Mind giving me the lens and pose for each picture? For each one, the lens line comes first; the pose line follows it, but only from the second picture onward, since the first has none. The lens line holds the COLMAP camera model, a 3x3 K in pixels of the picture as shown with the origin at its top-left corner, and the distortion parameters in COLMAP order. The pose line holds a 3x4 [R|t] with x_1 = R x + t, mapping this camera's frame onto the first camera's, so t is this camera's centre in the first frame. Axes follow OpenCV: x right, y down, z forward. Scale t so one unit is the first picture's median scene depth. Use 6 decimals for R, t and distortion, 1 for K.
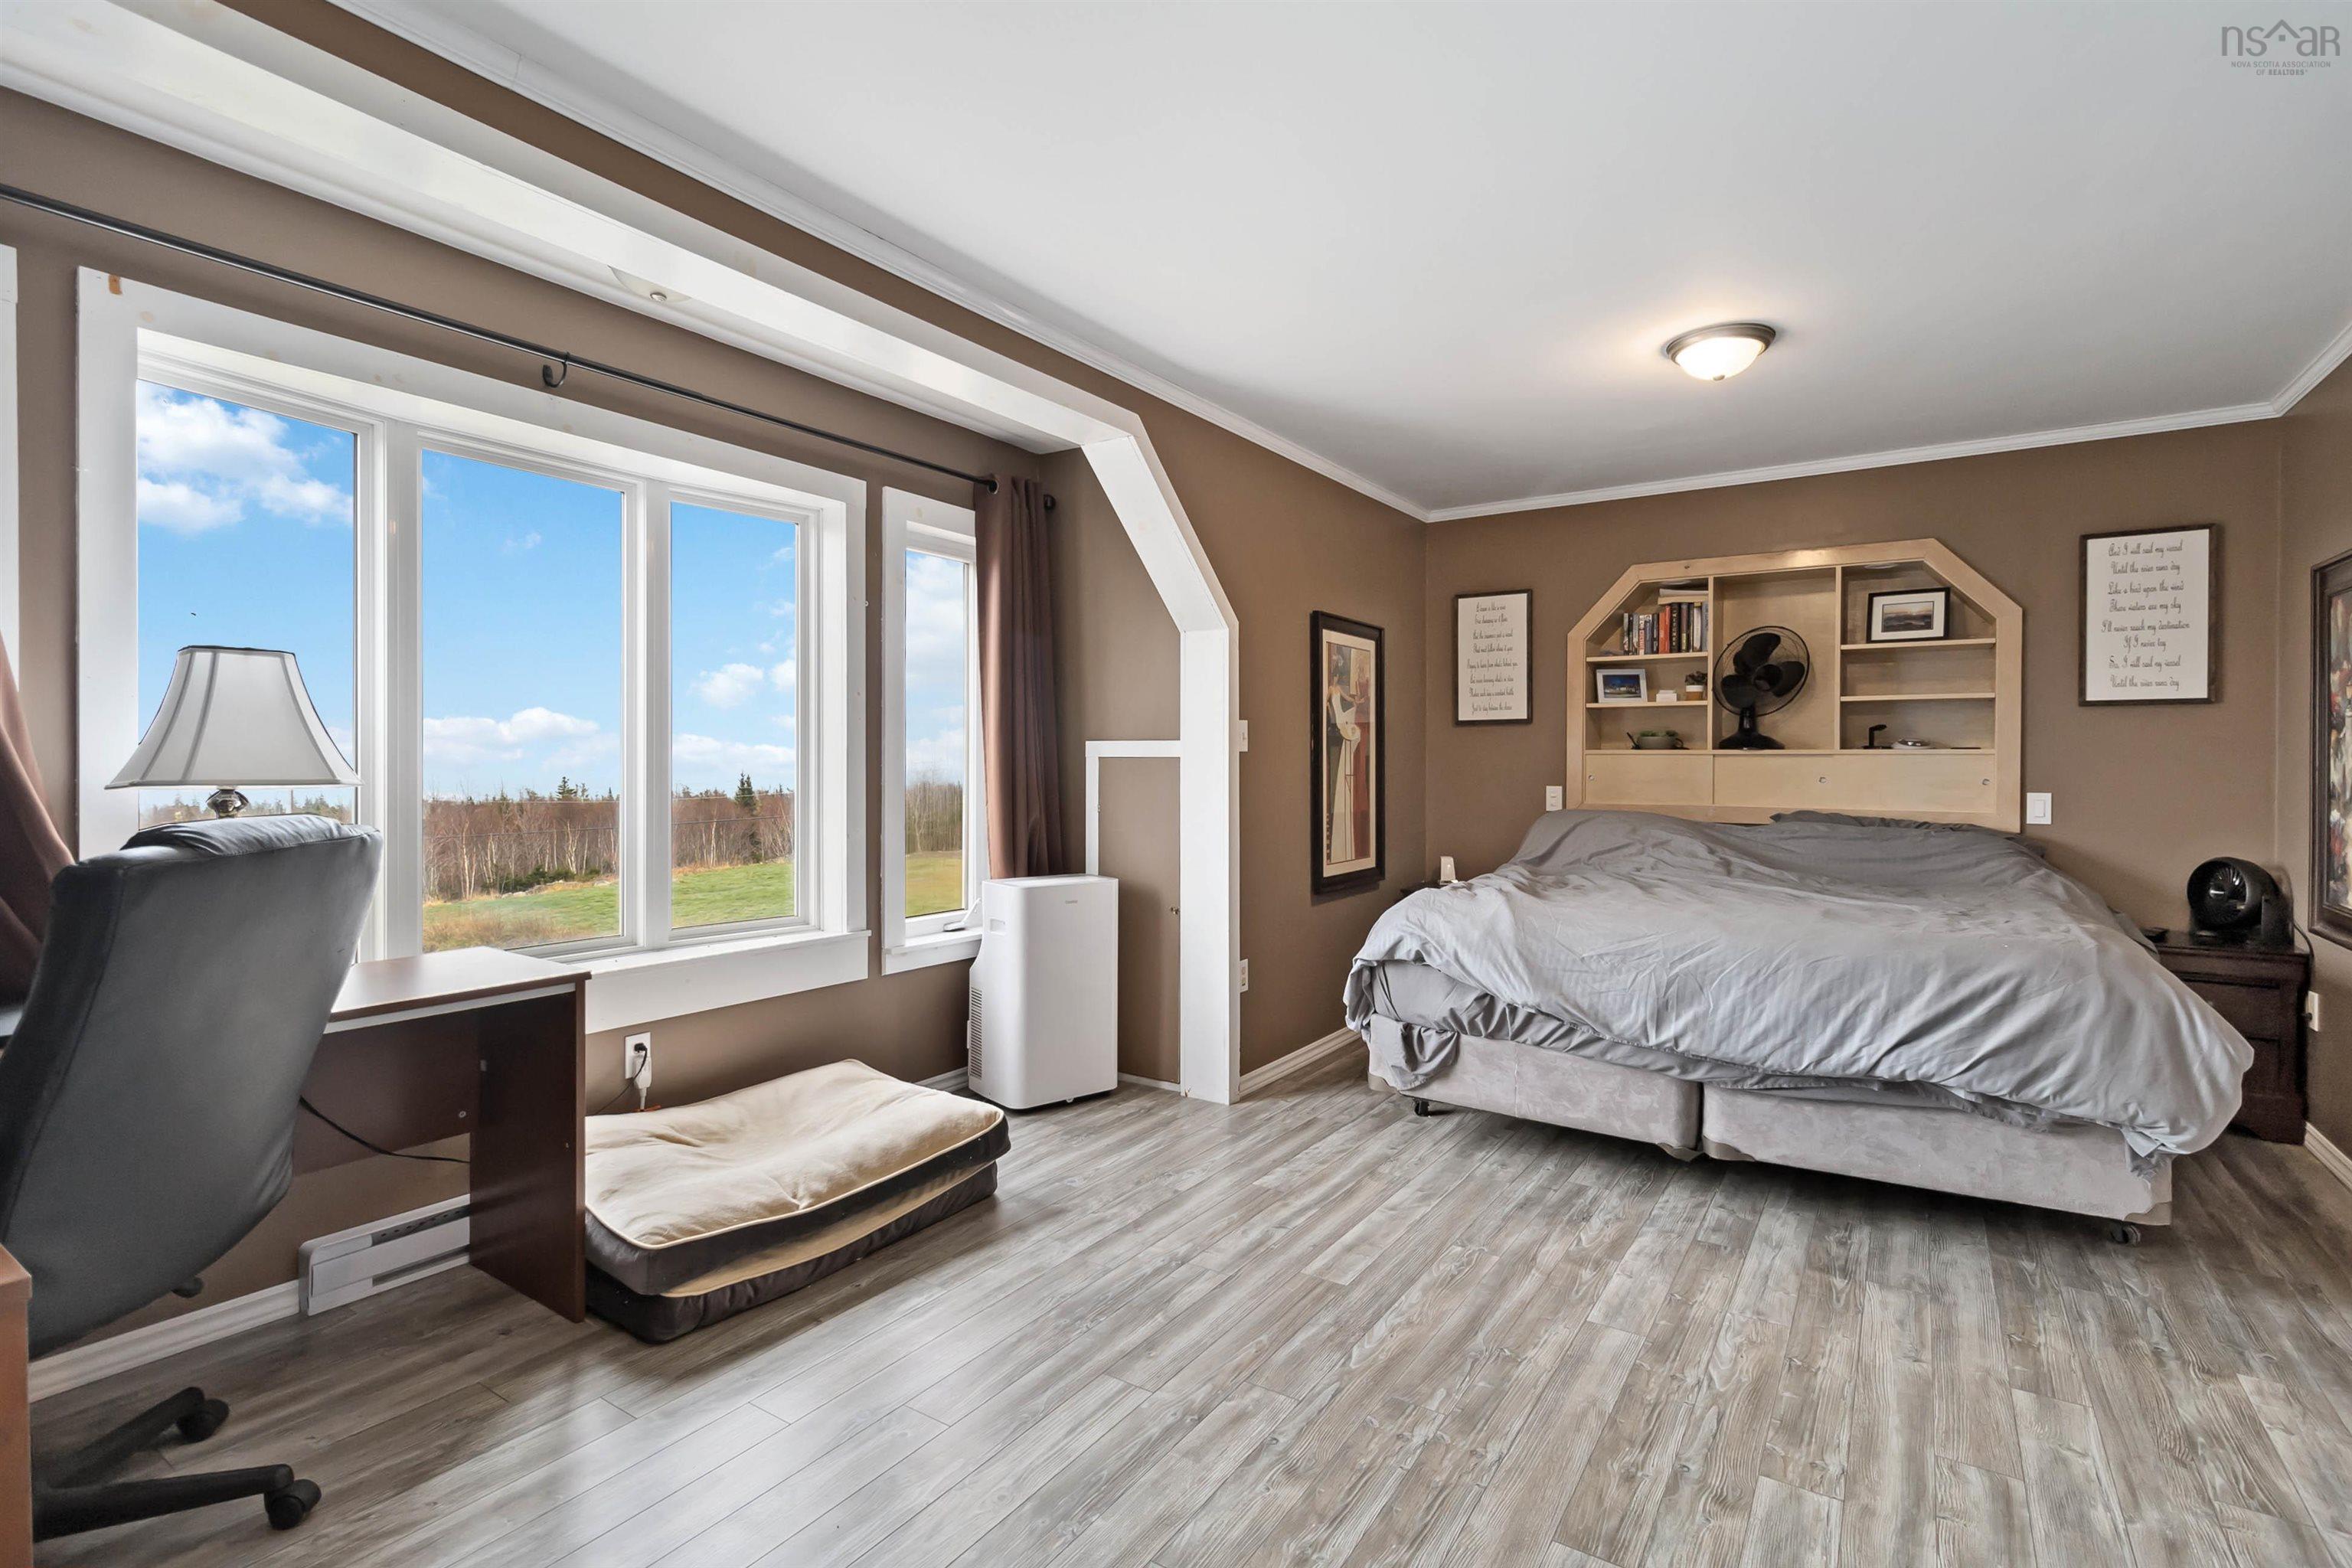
lens RADIAL K [[1096.2, 0, 1176.0], [0, 1096.2, 784.0], [0, 0, 1]] dist [0.001982, 0.000030]
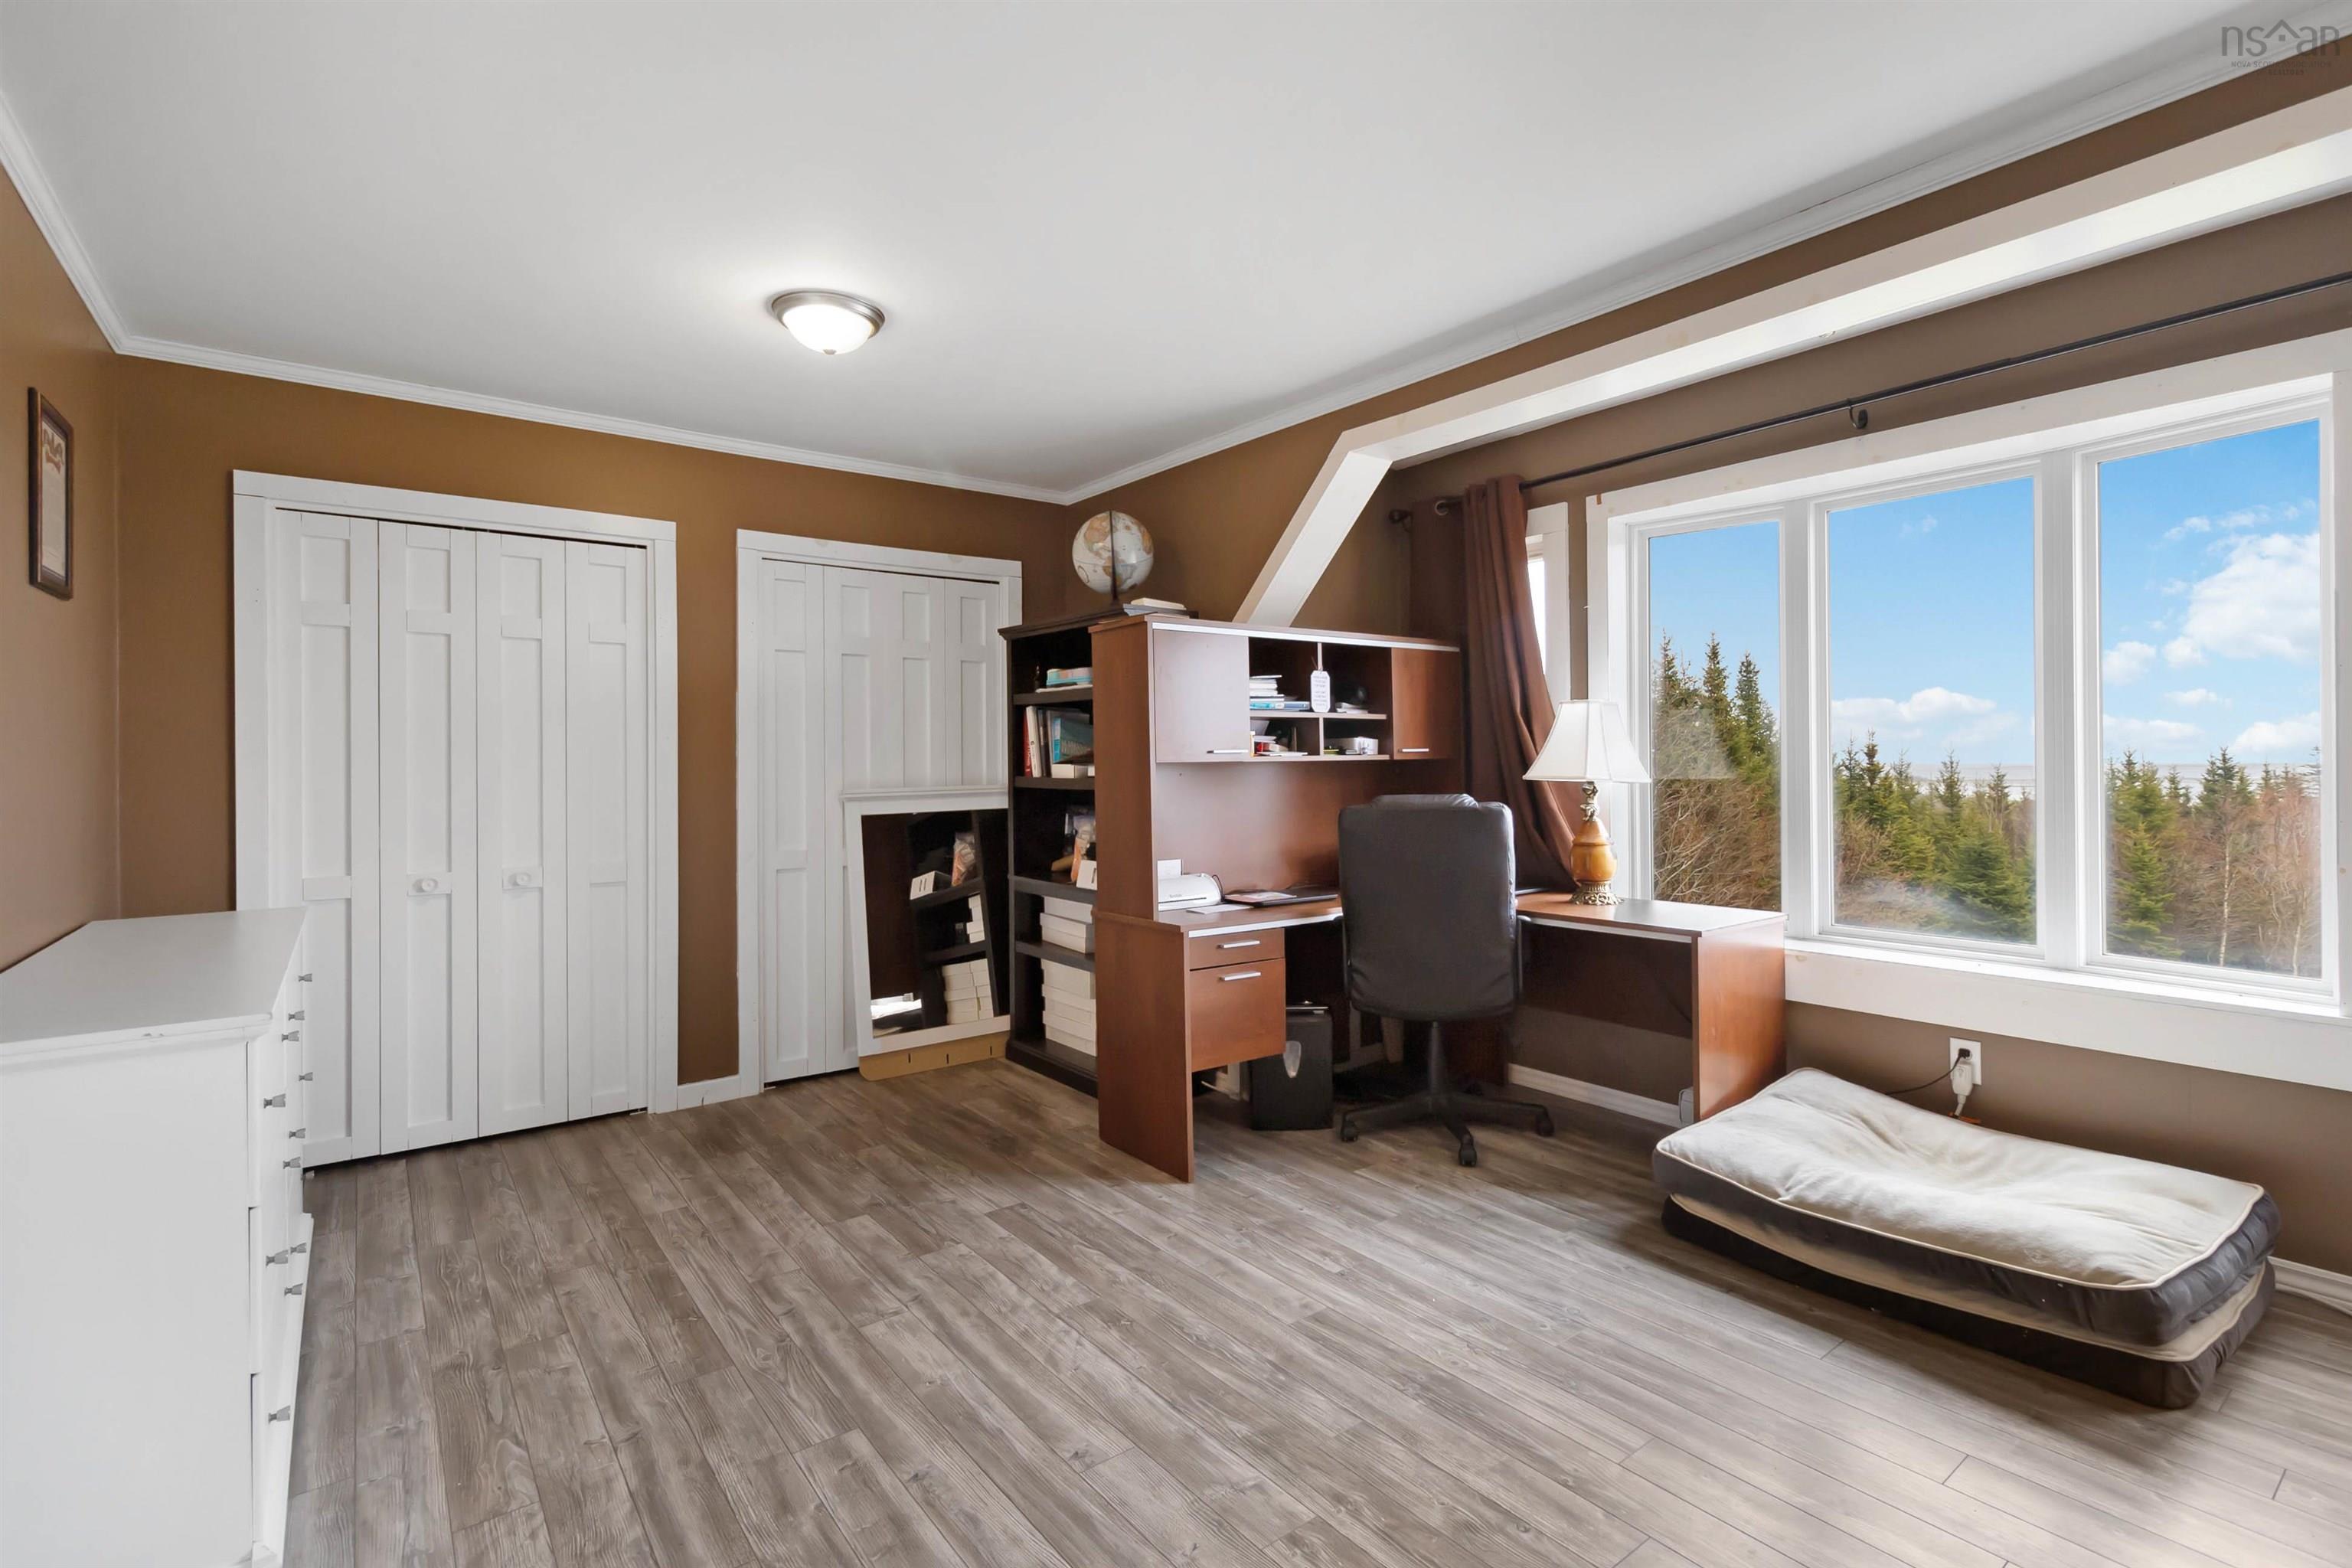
lens RADIAL K [[1069.7, 0, 1179.7], [0, 1069.7, 771.2], [0, 0, 1]] dist [-0.000393, -0.000044]
pose [[-0.328897, 0.008474, -0.944328, 0.770327], [-0.007393, 0.999906, 0.011547, -0.020776], [0.944337, 0.010779, -0.328804, 0.783425]]
